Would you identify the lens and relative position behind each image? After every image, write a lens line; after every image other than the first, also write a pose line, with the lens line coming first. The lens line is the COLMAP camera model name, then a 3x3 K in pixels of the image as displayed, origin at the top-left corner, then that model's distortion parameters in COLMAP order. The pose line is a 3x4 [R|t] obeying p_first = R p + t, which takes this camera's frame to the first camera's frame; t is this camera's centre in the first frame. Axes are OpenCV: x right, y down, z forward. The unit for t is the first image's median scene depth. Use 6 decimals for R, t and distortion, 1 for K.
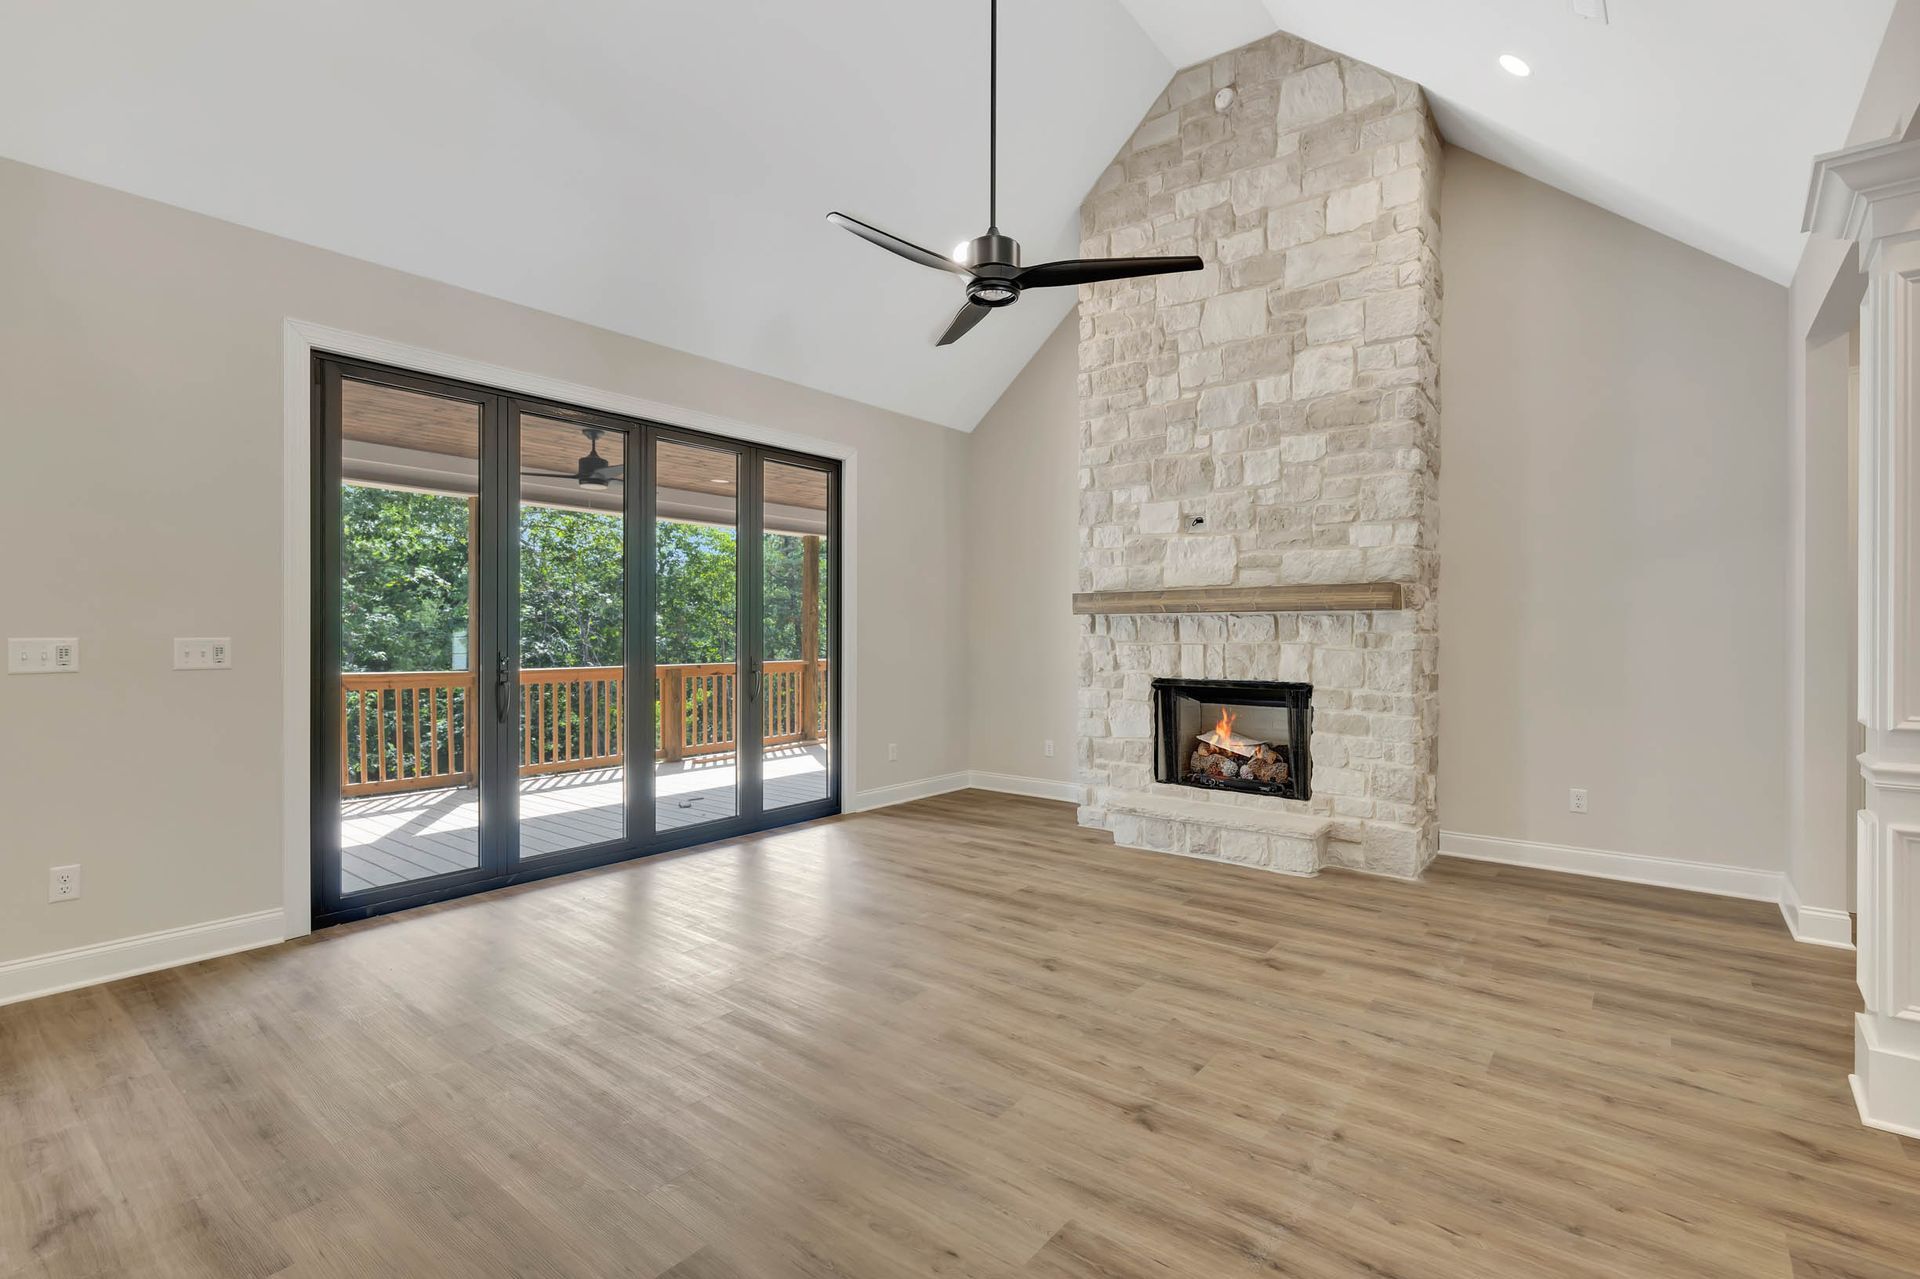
lens RADIAL K [[868.3, 0, 960.0], [0, 868.3, 639.5], [0, 0, 1]] dist [0.001789, 0.000084]
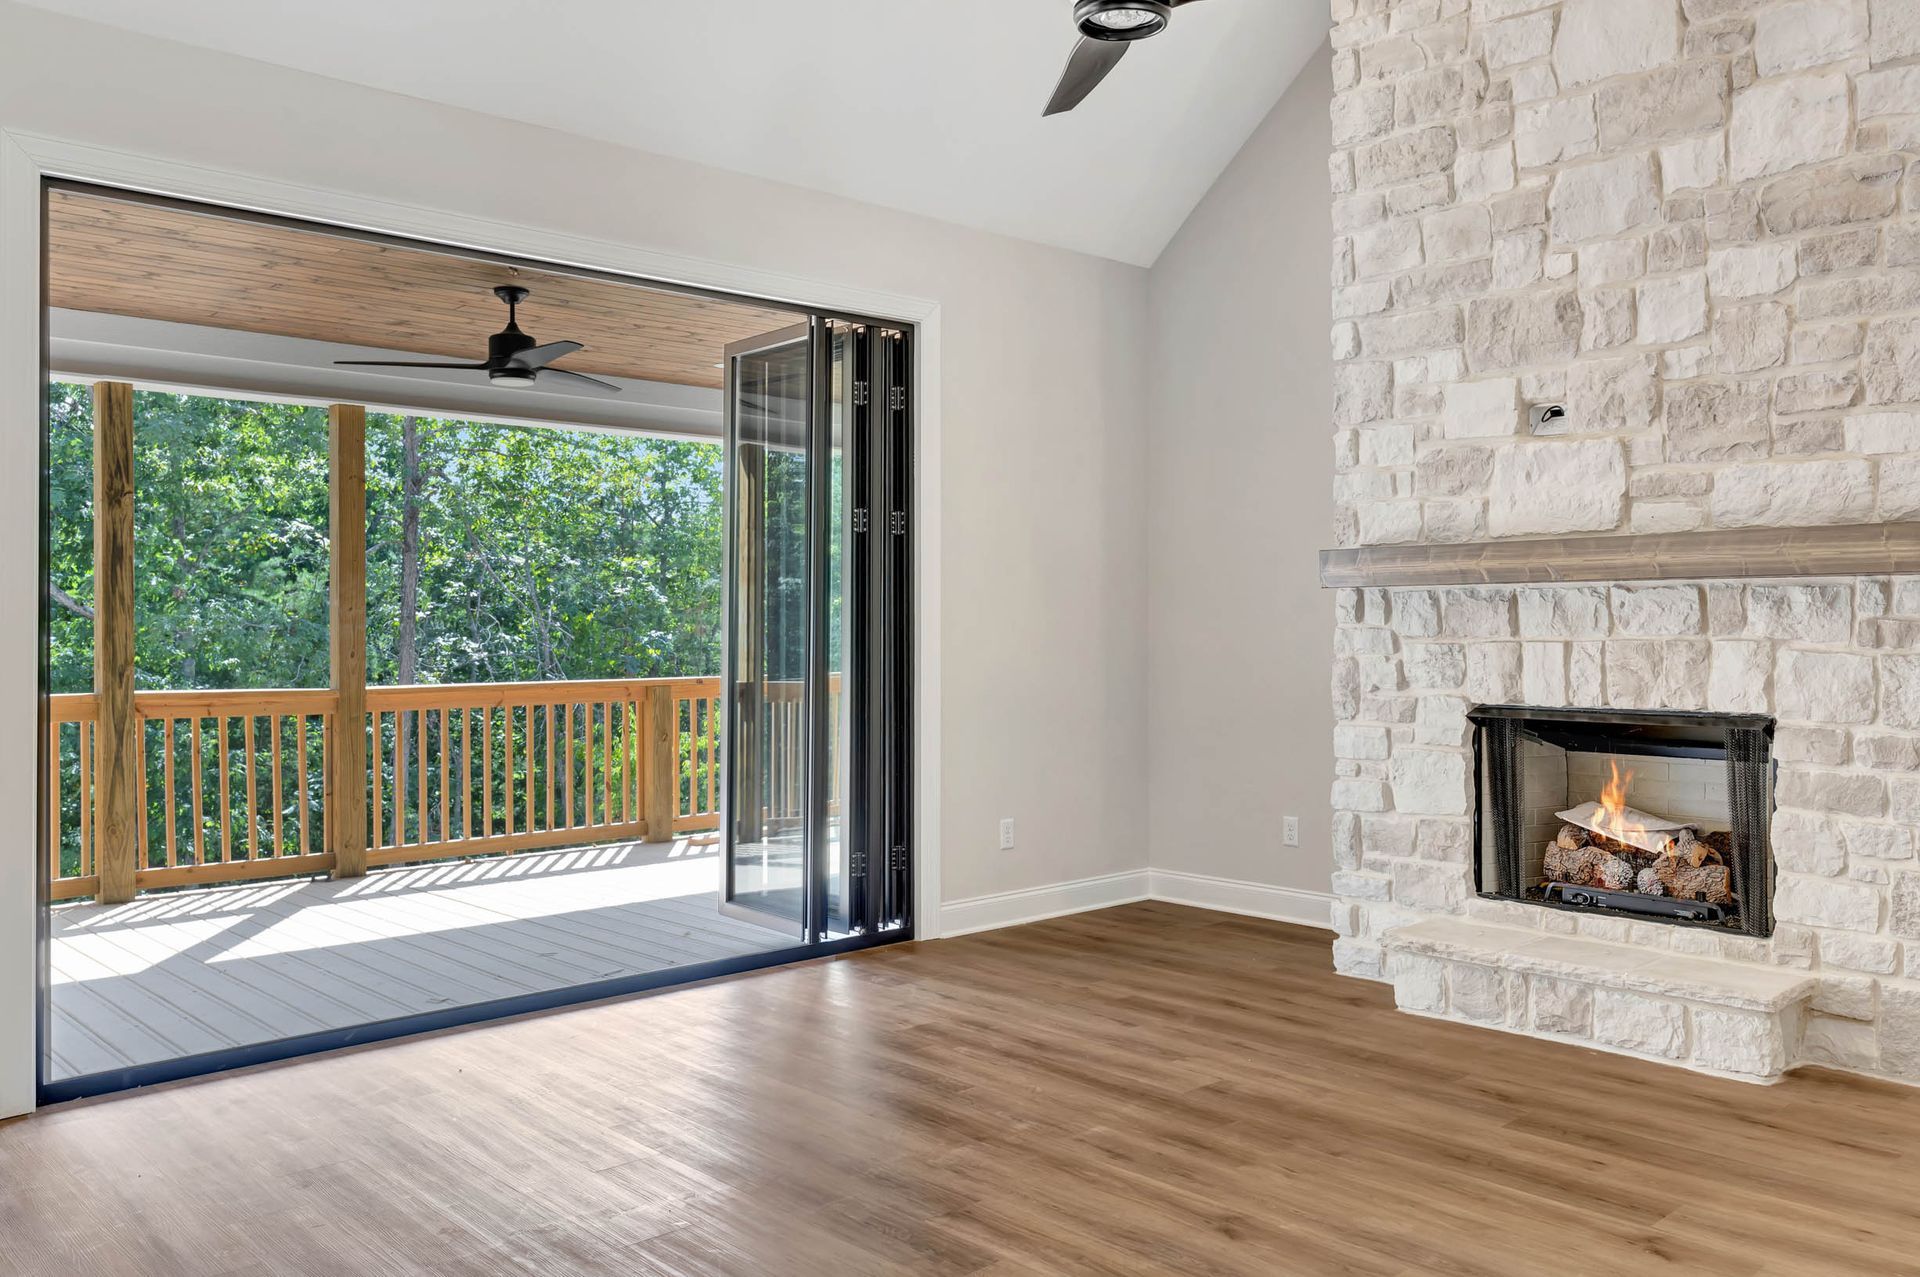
lens RADIAL K [[1521.0, 0, 961.9], [0, 1521.0, 617.9], [0, 0, 1]] dist [-0.006339, 0.001455]
pose [[0.988539, -0.005675, -0.150857, 0.056551], [0.004072, 0.999932, -0.010933, -0.000374], [0.150908, 0.010194, 0.988495, 0.014792]]
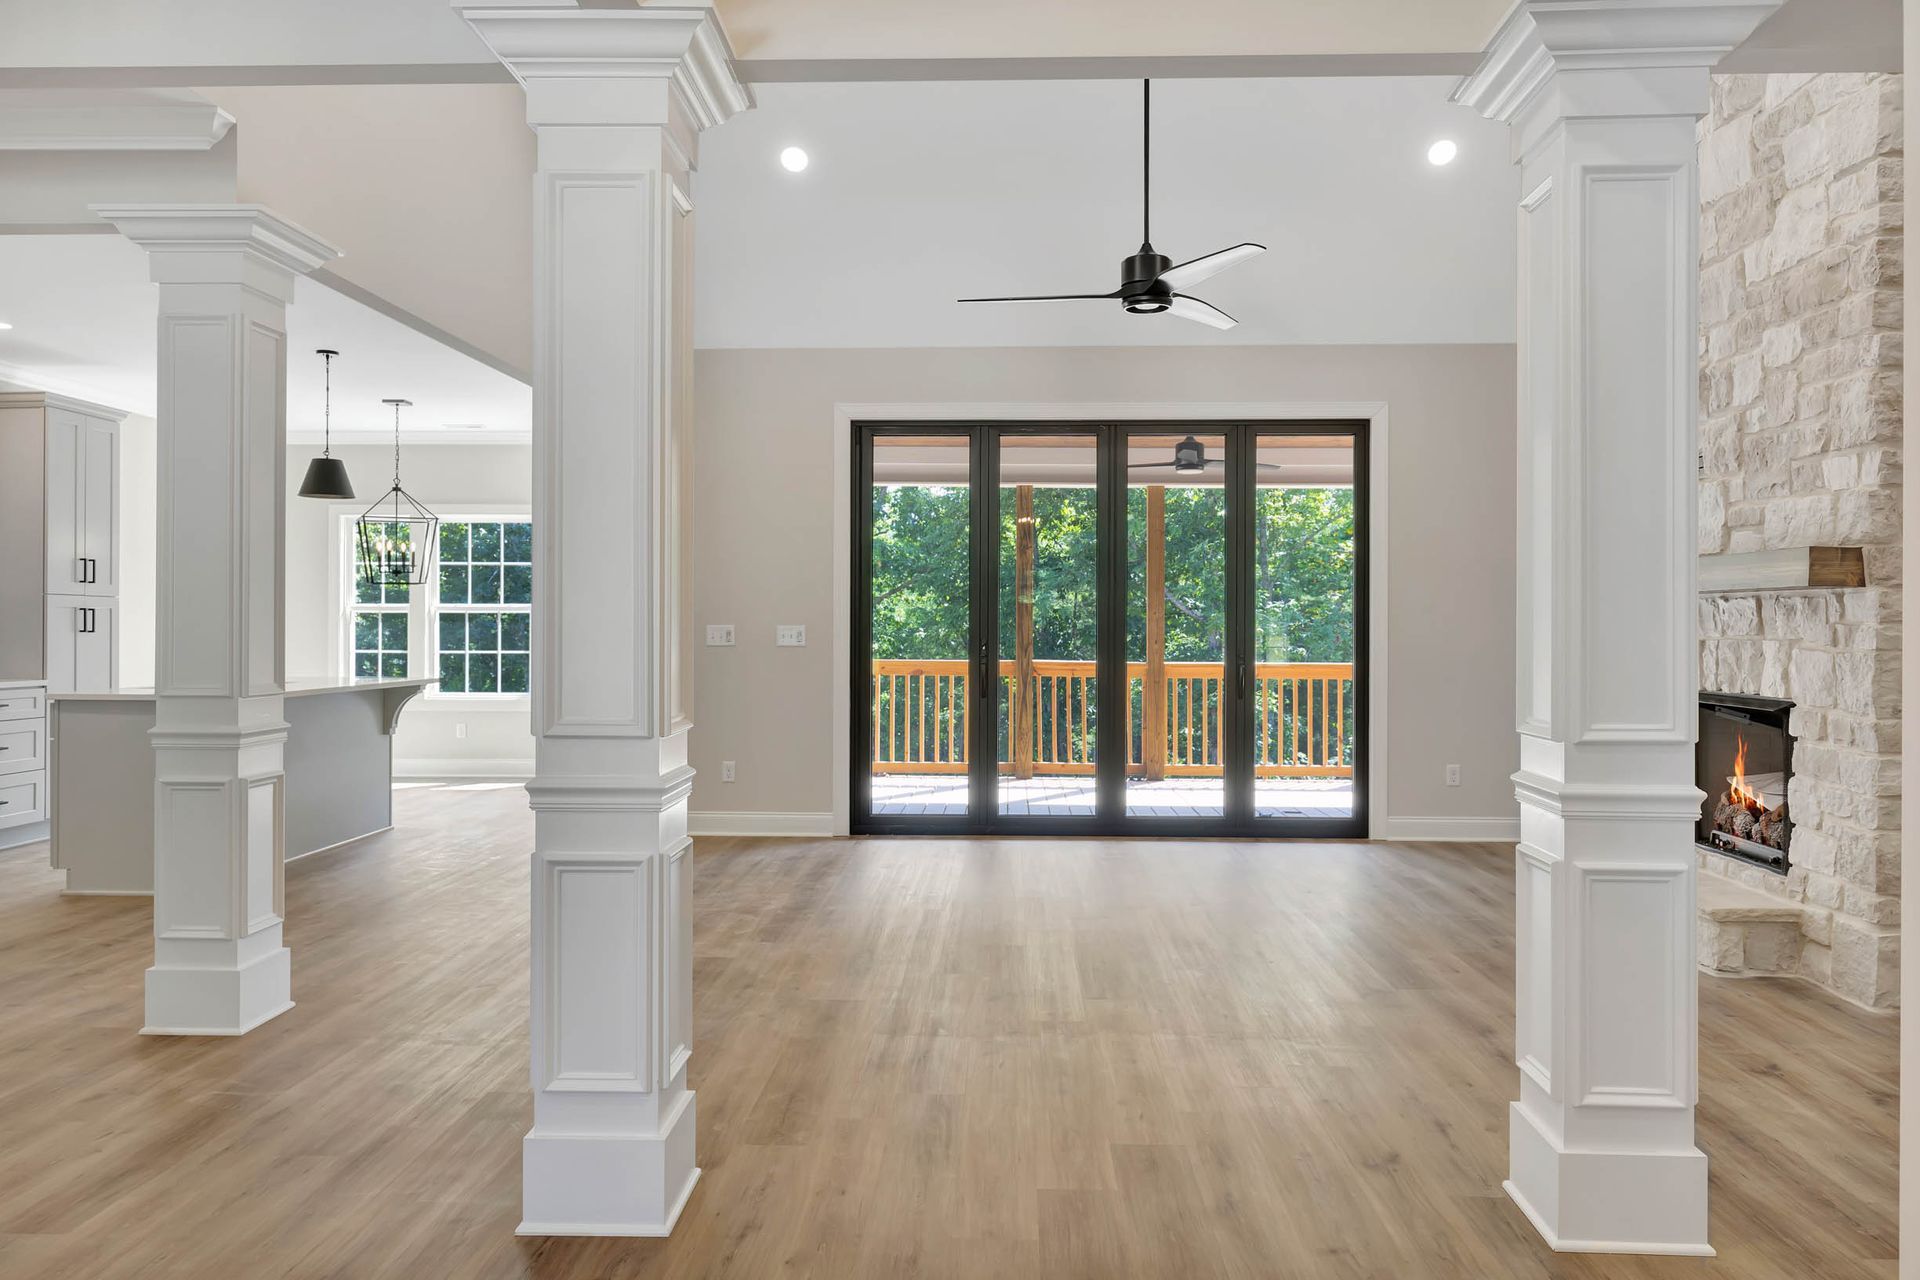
lens RADIAL K [[1322.8, 0, 960.0], [0, 1322.8, 640.0], [0, 0, 1]] dist [-0.011016, -0.004658]
pose [[0.596161, 0.010286, -0.802799, 0.812031], [-0.009055, 0.999940, 0.006087, 0.004484], [0.802814, 0.003640, 0.596219, -0.101247]]
